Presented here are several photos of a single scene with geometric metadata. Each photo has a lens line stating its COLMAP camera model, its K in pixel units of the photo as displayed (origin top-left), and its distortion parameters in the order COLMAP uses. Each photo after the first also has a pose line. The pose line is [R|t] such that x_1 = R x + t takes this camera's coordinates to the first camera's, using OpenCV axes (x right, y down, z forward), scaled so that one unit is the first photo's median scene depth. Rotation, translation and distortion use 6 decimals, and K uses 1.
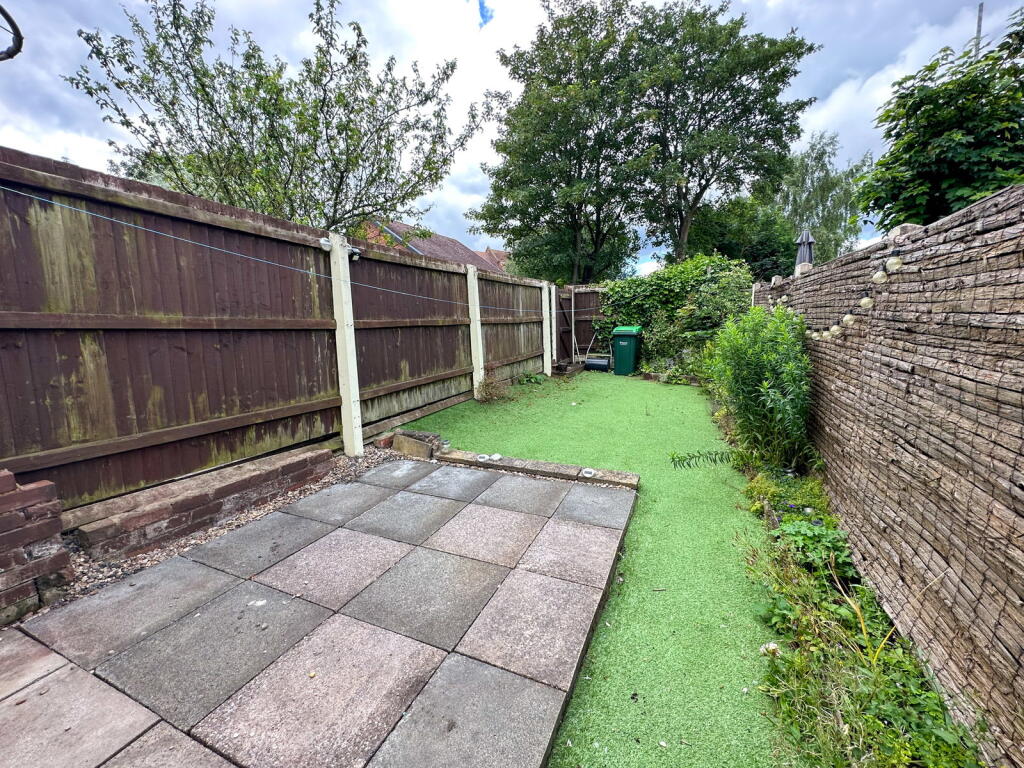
lens RADIAL K [[409.3, 0, 511.5], [0, 409.3, 385.5], [0, 0, 1]] dist [-0.002963, 0.000047]
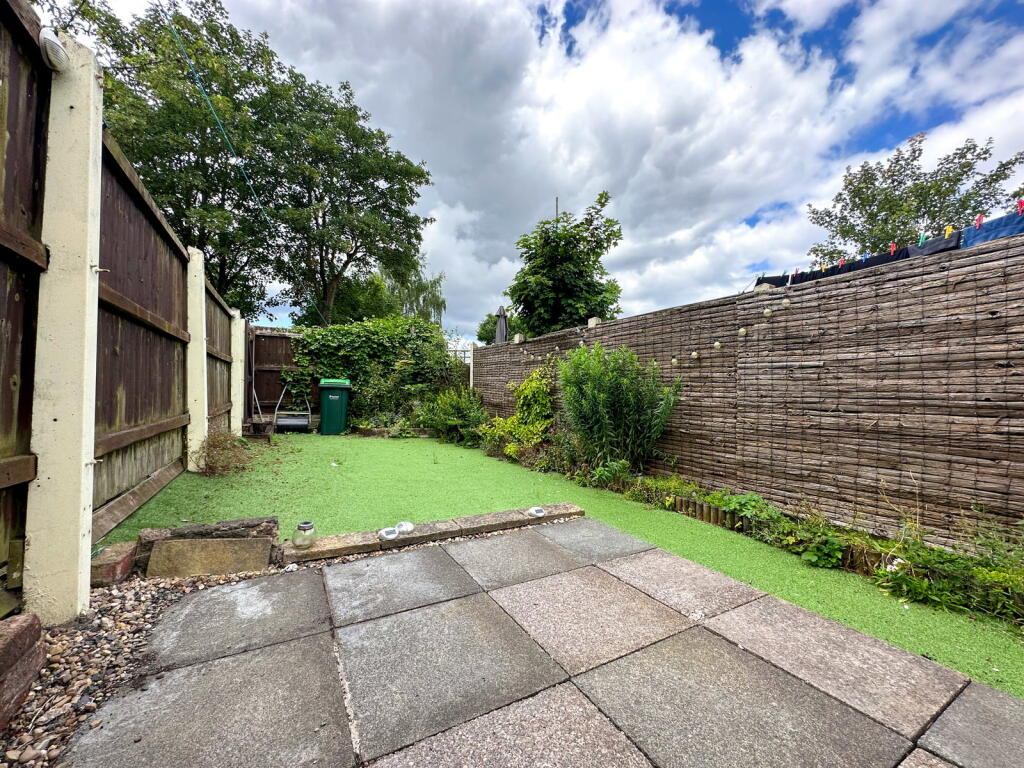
lens RADIAL K [[409.3, 0, 510.7], [0, 409.3, 386.6], [0, 0, 1]] dist [-0.002963, 0.000047]
pose [[0.600481, 0.042335, 0.798518, -0.454180], [0.101807, 0.986424, -0.128856, 0.056054], [-0.793132, 0.158670, 0.588018, 0.451541]]
